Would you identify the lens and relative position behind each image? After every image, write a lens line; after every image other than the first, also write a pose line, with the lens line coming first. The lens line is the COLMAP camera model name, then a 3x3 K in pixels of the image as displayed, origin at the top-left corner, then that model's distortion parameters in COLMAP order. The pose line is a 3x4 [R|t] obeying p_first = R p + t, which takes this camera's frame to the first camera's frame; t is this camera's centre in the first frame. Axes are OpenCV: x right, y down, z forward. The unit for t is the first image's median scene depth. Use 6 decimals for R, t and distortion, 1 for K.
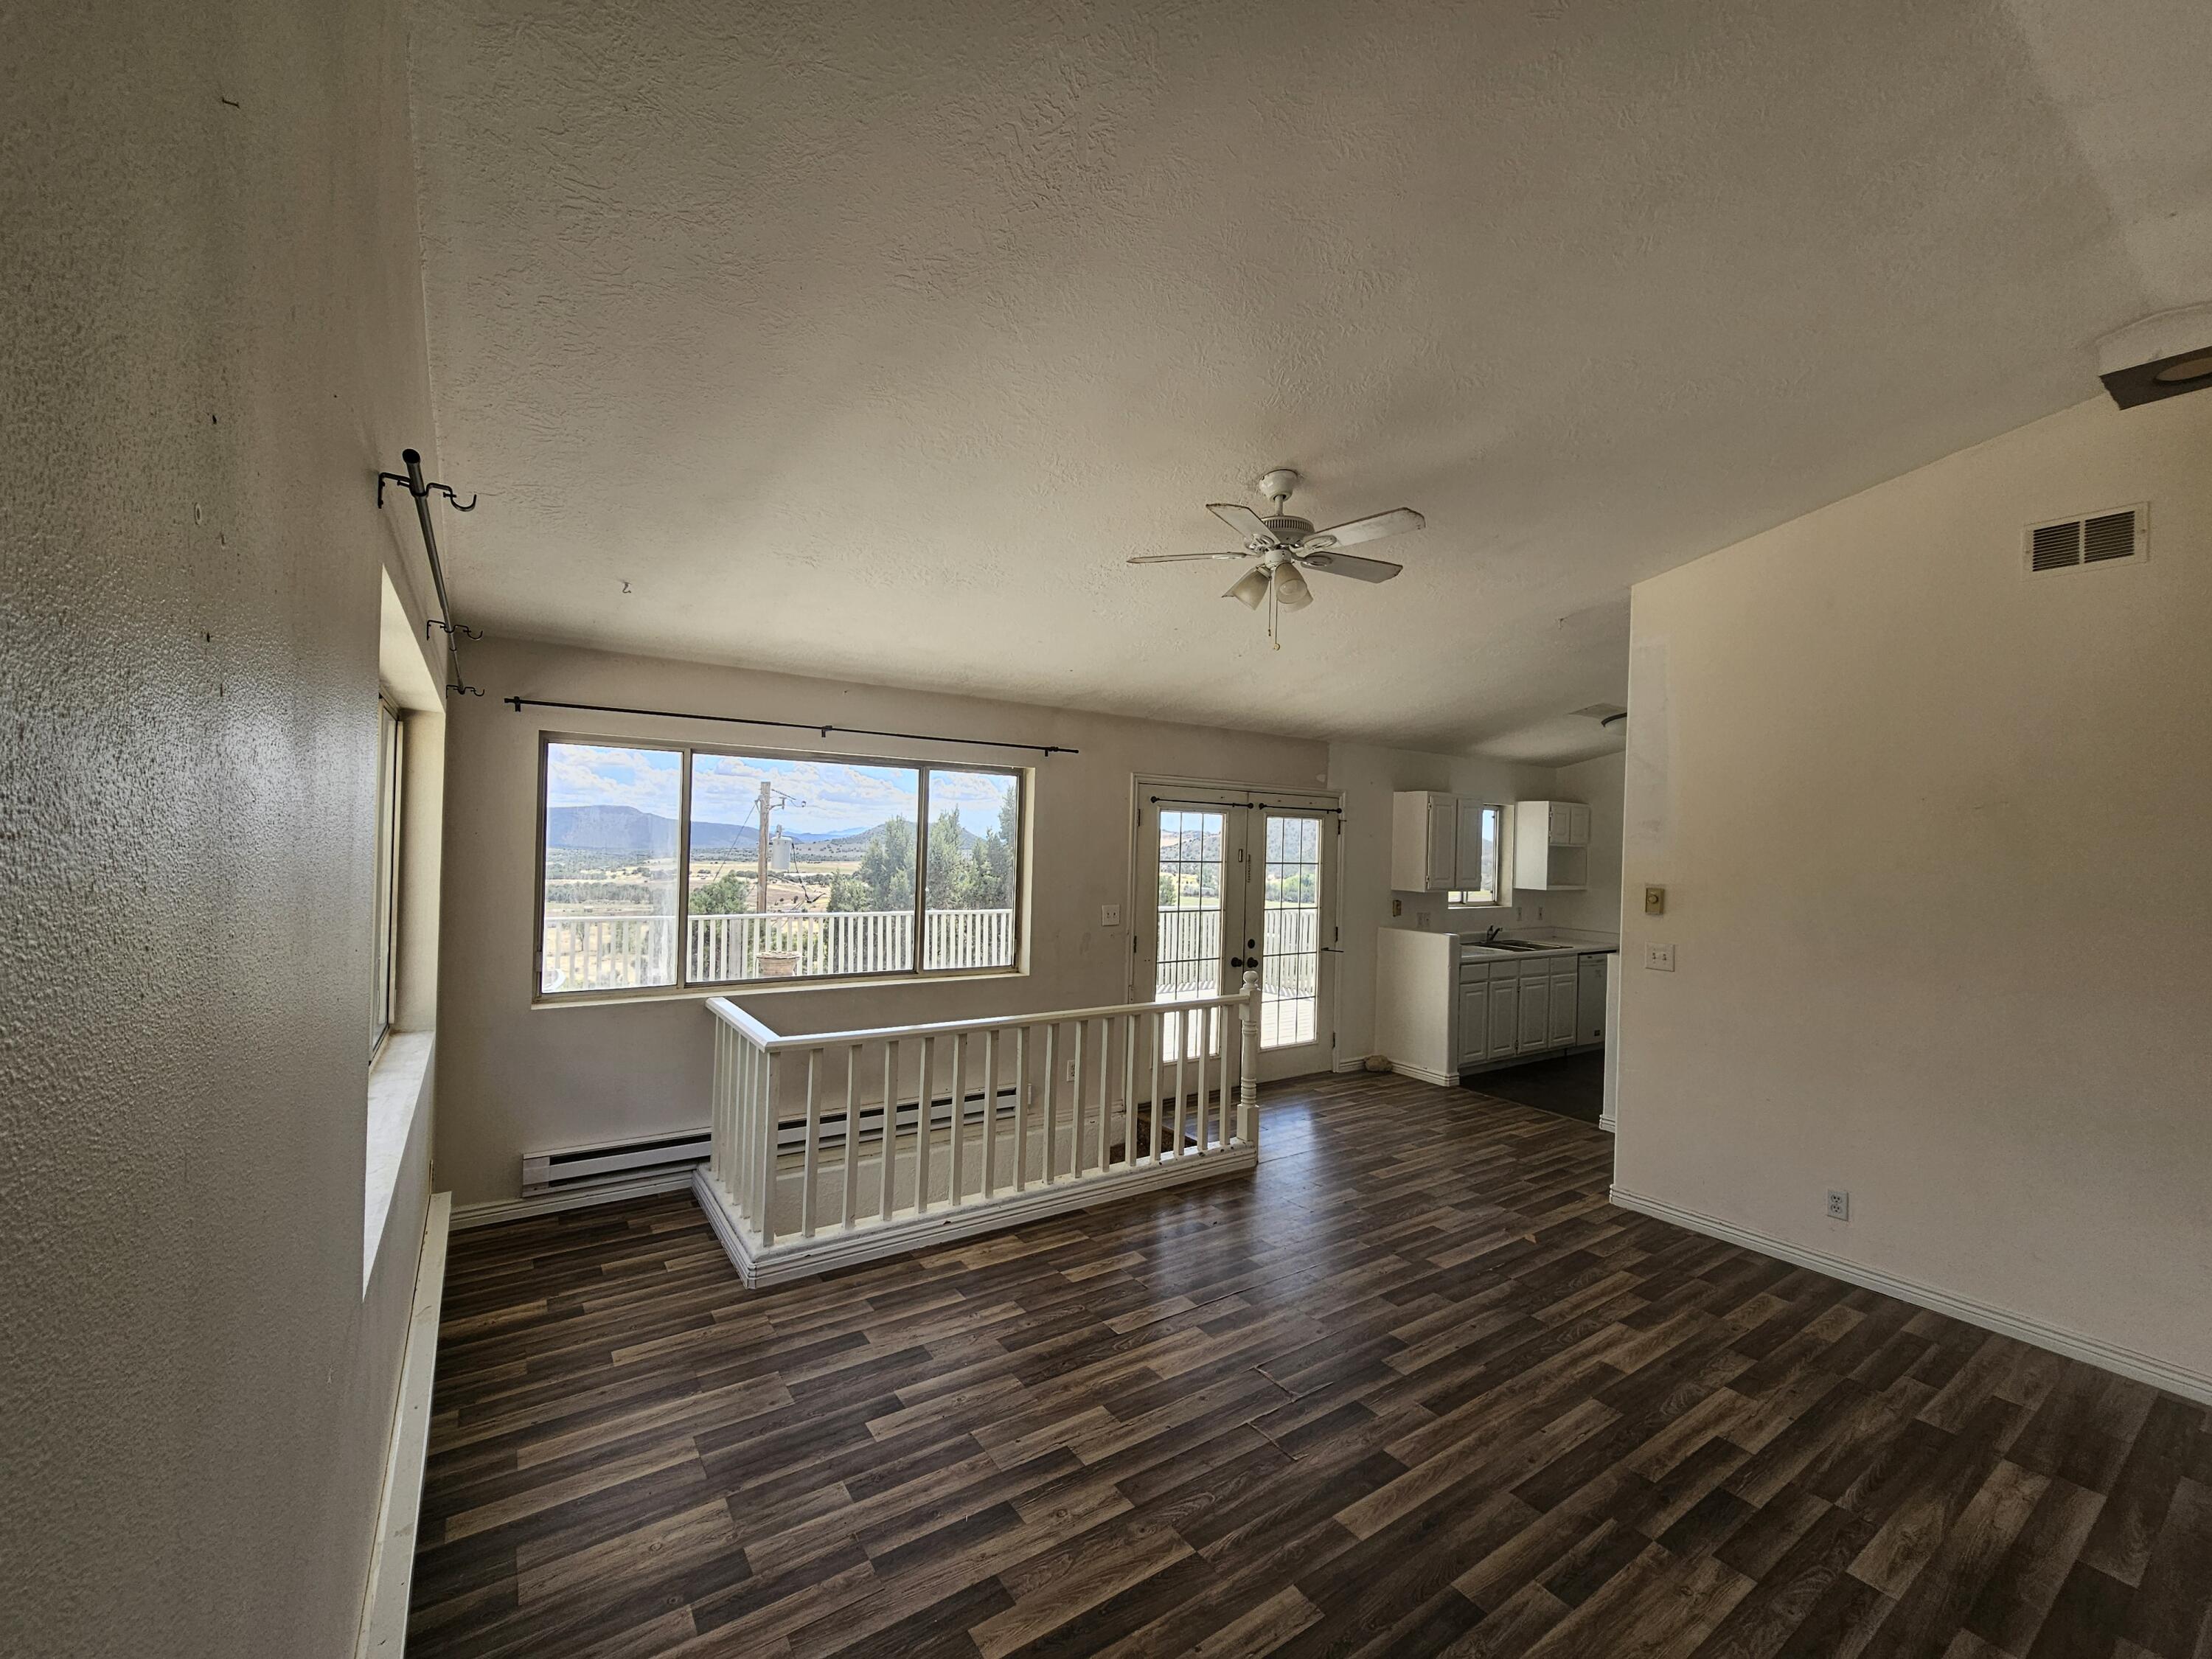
lens RADIAL K [[908.5, 0, 1117.5], [0, 908.5, 835.7], [0, 0, 1]] dist [0.003088, -0.000954]
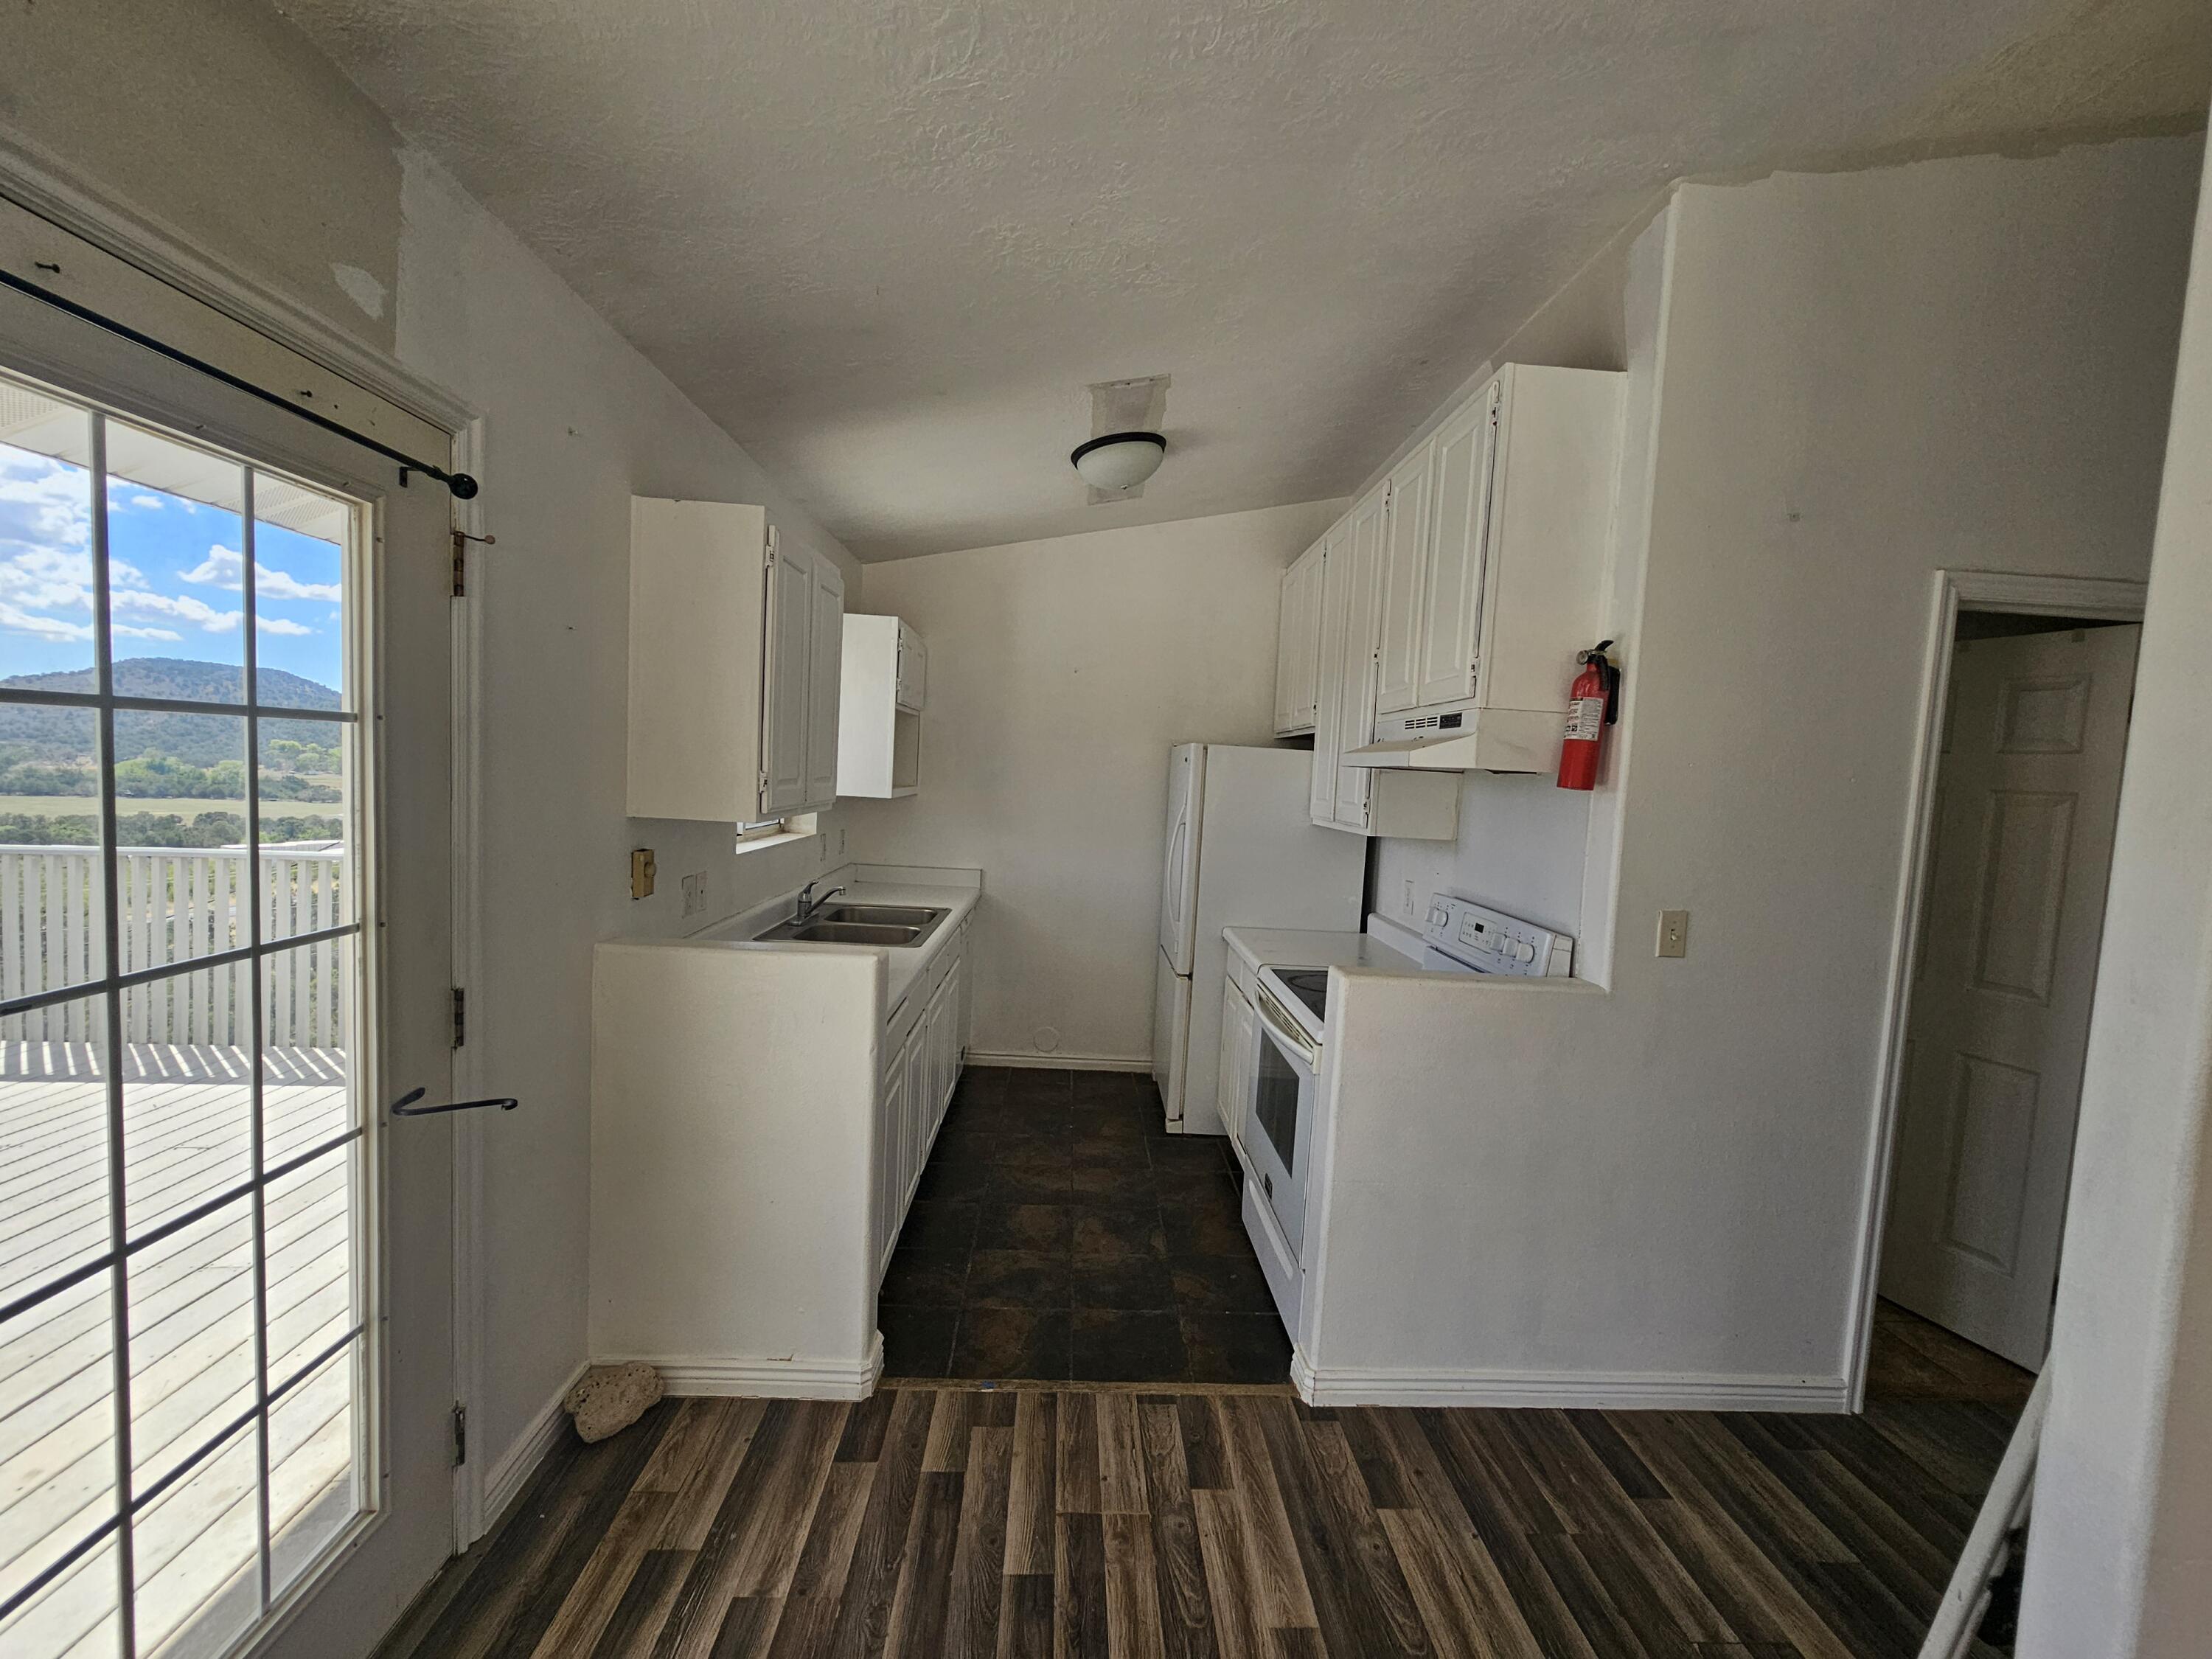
lens RADIAL K [[908.5, 0, 1116.9], [0, 908.5, 837.4], [0, 0, 1]] dist [0.003088, -0.000954]
pose [[0.525482, -0.063446, 0.848436, 0.295436], [-0.046324, 0.993603, 0.102992, 0.063658], [-0.849543, -0.093424, 0.519181, 1.643361]]
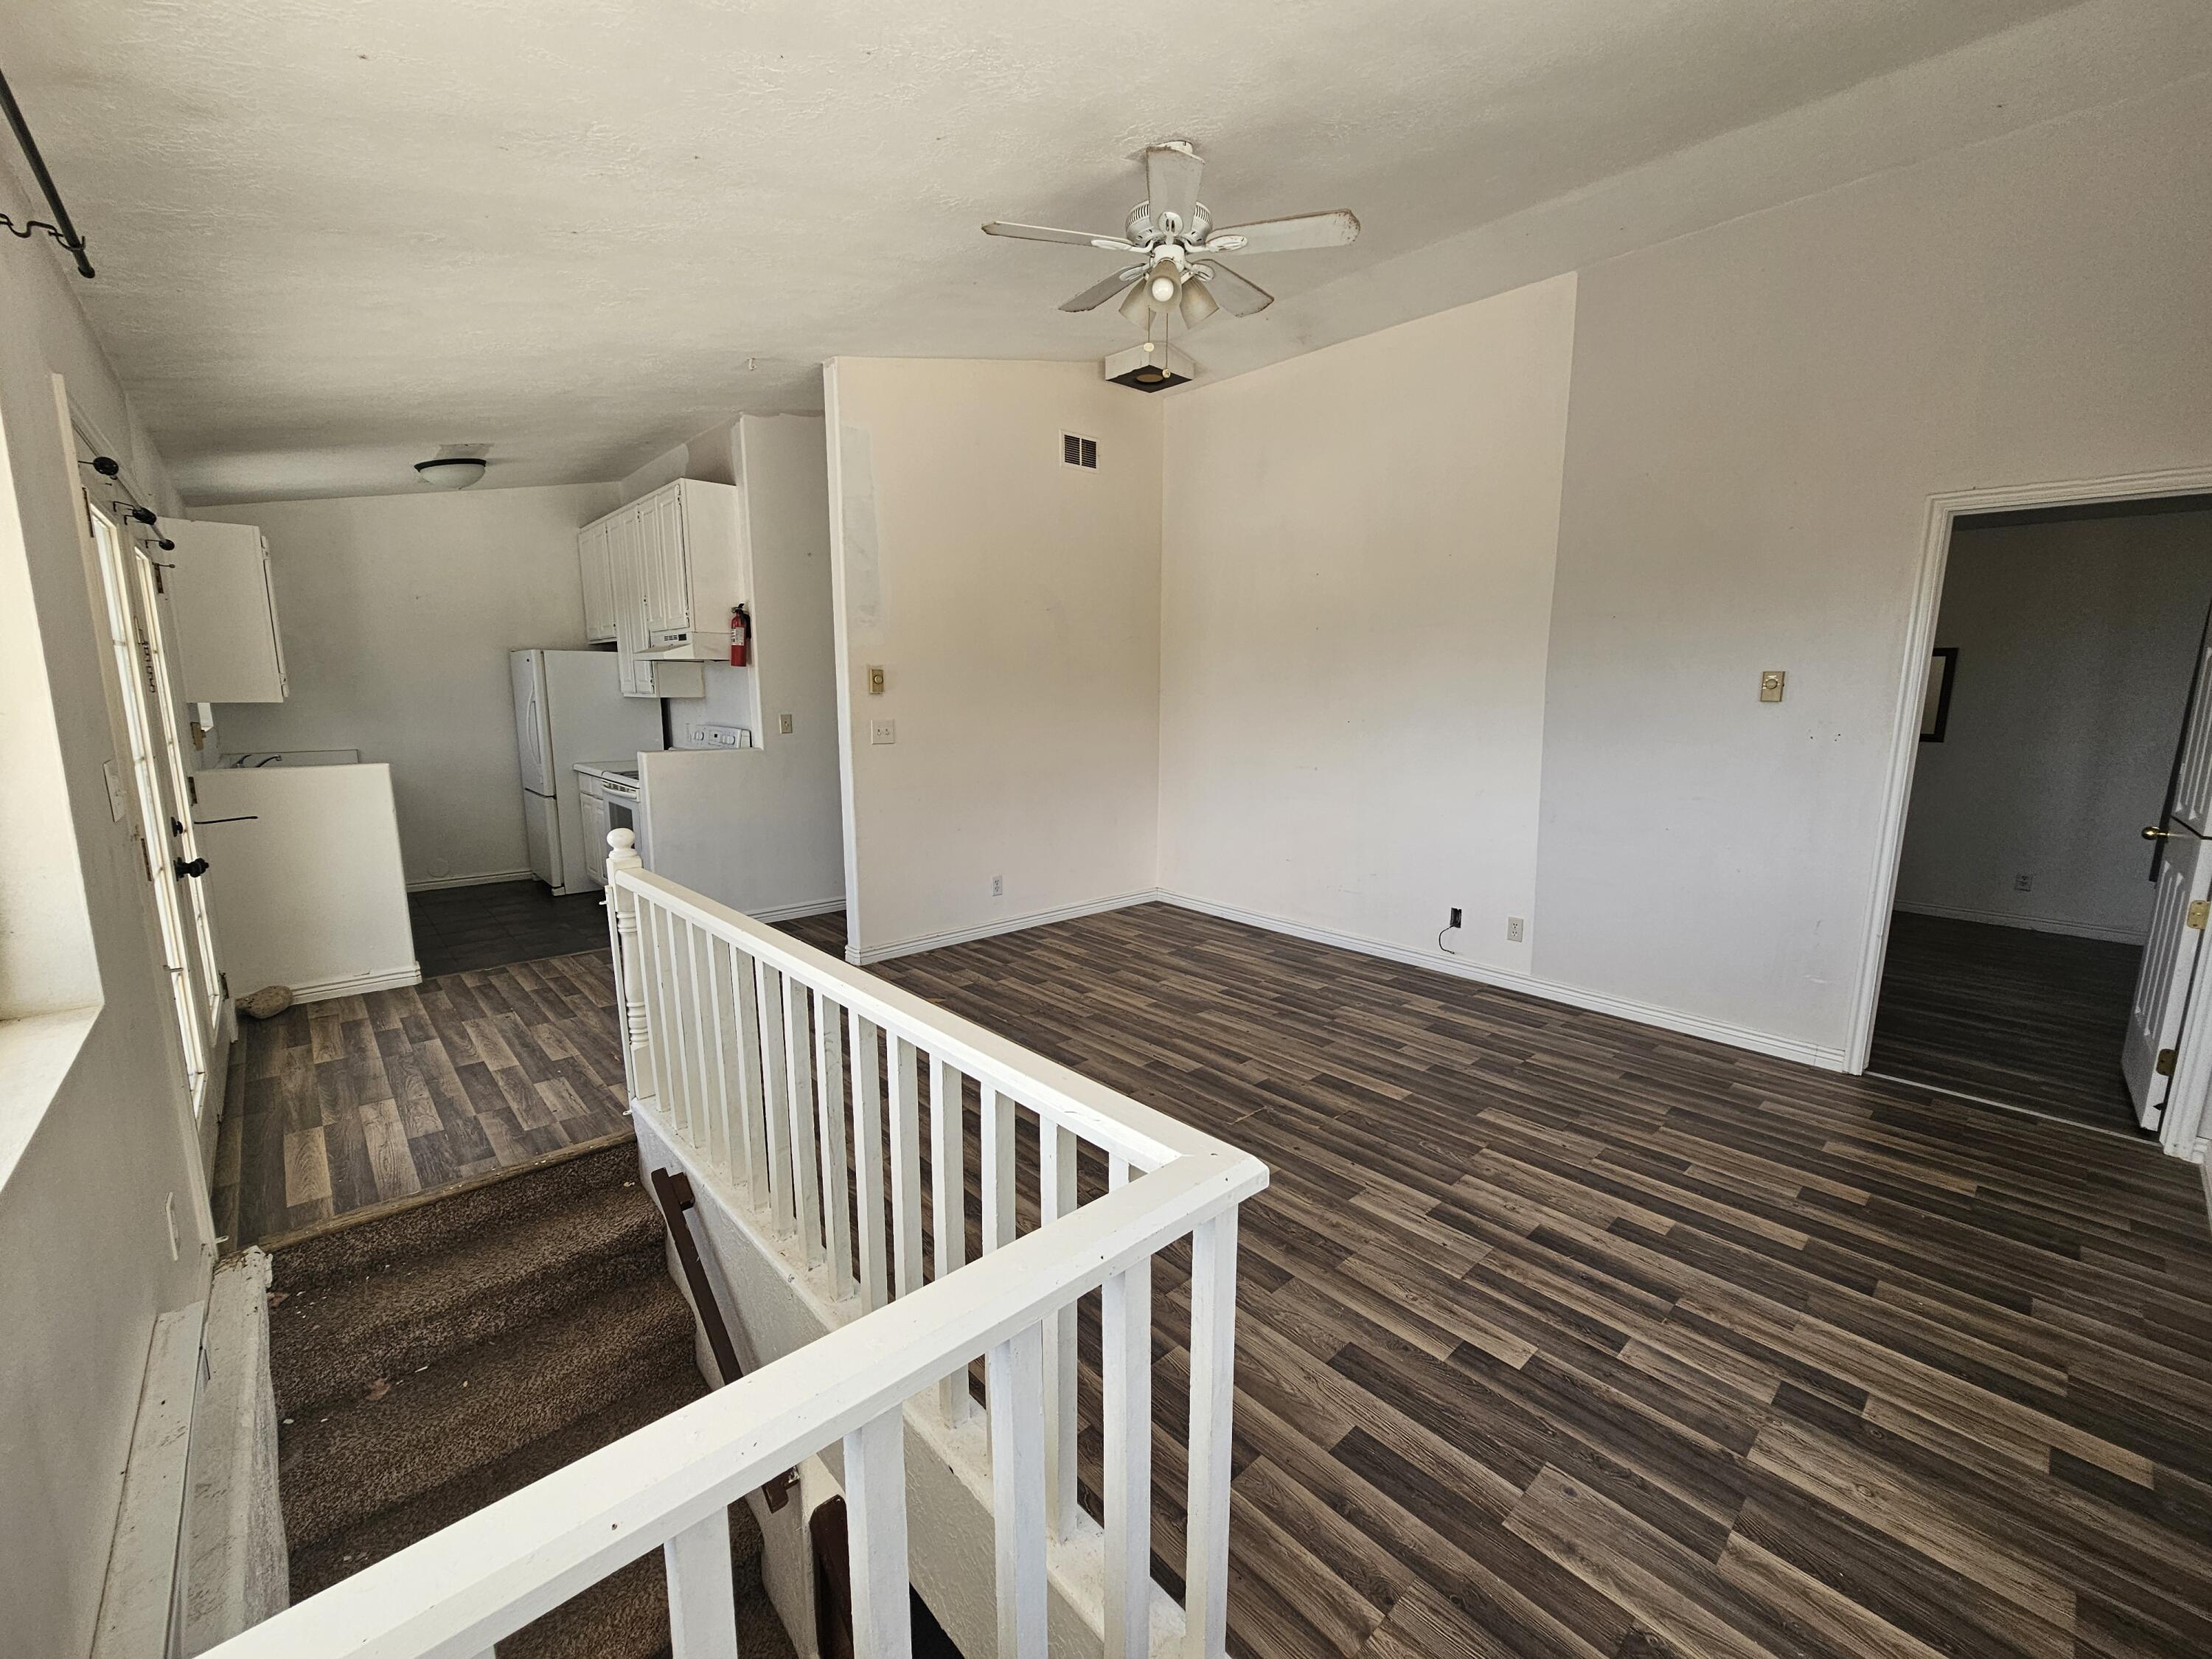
lens RADIAL K [[908.5, 0, 1110.4], [0, 908.5, 832.0], [0, 0, 1]] dist [0.003088, -0.000954]
pose [[-0.135132, -0.187667, 0.972893, -0.763795], [-0.017193, 0.982195, 0.187073, 0.056976], [-0.990678, 0.008553, -0.135952, 1.237618]]
